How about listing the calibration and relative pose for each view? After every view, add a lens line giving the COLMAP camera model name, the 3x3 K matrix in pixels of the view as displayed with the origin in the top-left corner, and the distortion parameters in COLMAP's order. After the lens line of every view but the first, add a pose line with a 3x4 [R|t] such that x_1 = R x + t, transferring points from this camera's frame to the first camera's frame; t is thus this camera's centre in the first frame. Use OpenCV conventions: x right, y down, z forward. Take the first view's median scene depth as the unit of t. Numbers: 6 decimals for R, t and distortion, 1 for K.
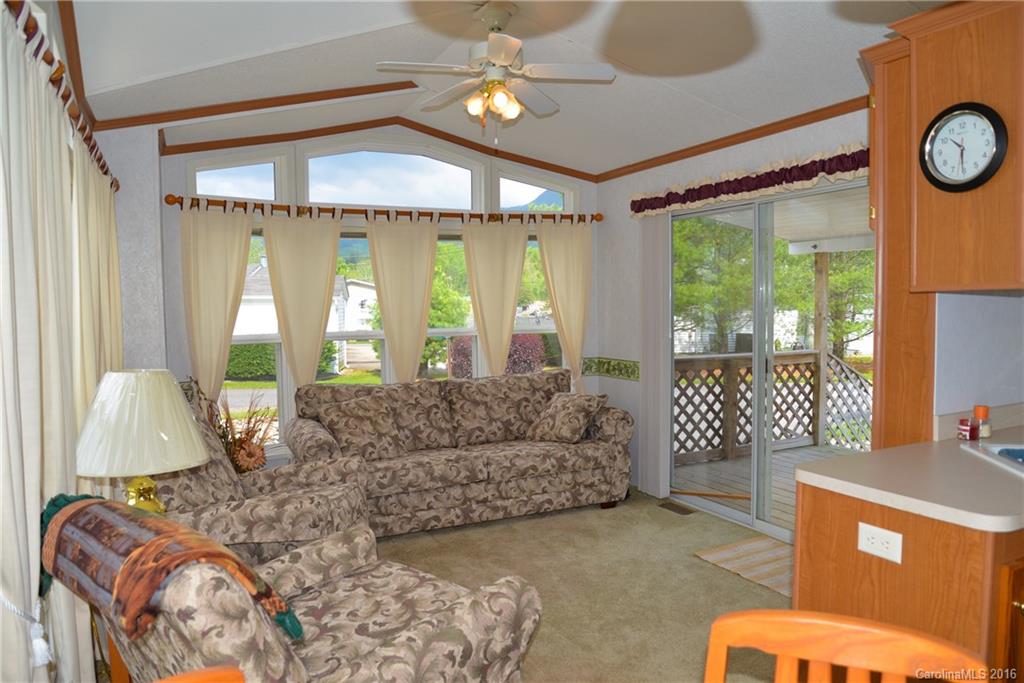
lens RADIAL K [[698.5, 0, 515.0], [0, 698.5, 338.4], [0, 0, 1]] dist [-0.074583, 0.018284]
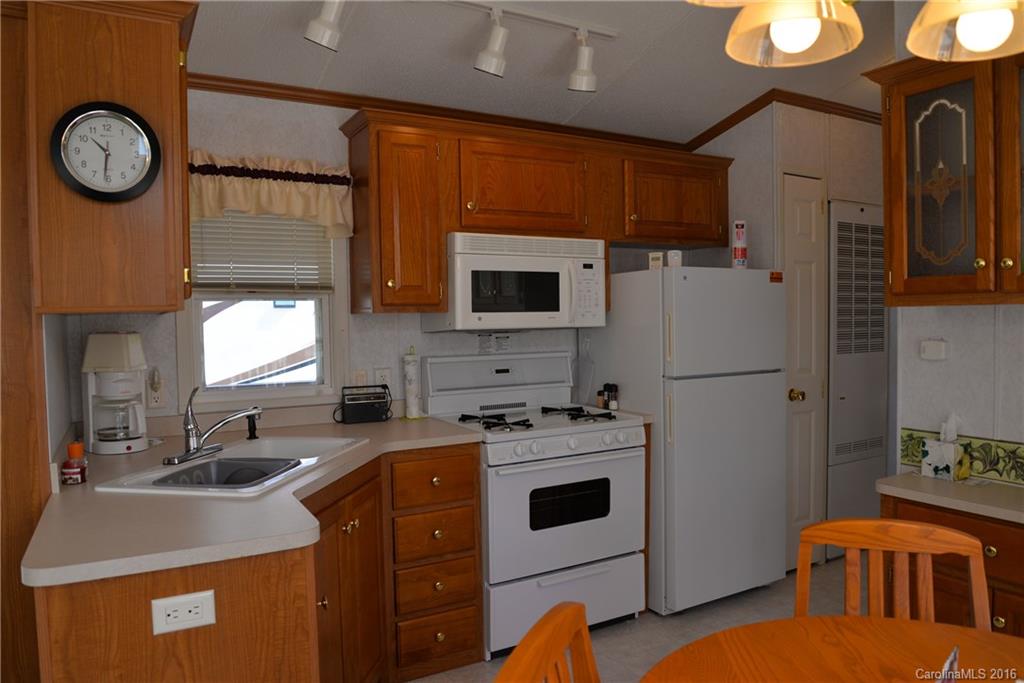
lens RADIAL K [[698.5, 0, 516.0], [0, 698.5, 343.2], [0, 0, 1]] dist [-0.074583, 0.018284]
pose [[-0.043446, -0.026935, 0.998693, -0.272106], [0.067093, 0.997301, 0.029816, -0.023432], [-0.996800, 0.068301, -0.041522, 0.541458]]
